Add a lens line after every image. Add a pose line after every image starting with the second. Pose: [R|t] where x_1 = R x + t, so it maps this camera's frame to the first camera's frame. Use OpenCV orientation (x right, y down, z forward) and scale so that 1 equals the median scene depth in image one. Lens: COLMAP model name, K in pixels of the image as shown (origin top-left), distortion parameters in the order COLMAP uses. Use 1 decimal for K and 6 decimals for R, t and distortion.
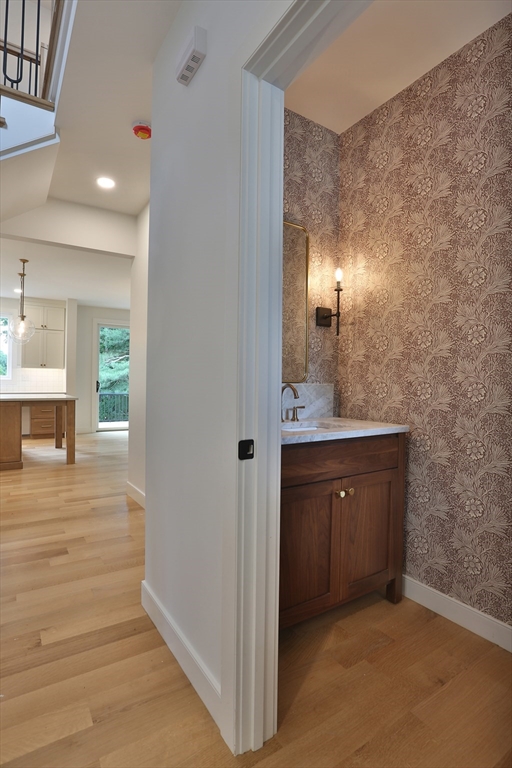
lens RADIAL K [[376.0, 0, 249.8], [0, 376.0, 388.0], [0, 0, 1]] dist [-0.030164, 0.008632]
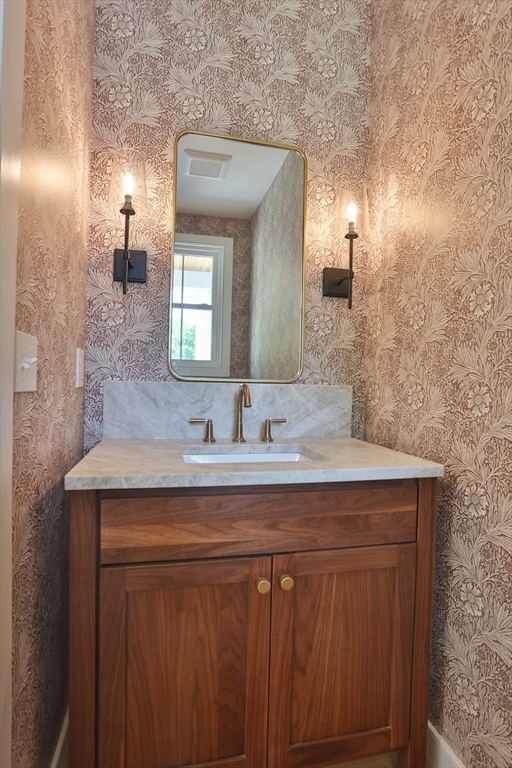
lens RADIAL K [[376.0, 0, 262.1], [0, 376.0, 390.4], [0, 0, 1]] dist [-0.030164, 0.008632]
pose [[0.941337, 0.016362, -0.337072, 0.312478], [-0.017690, 0.999843, -0.000870, 0.000394], [0.337005, 0.006781, 0.941479, 0.362885]]
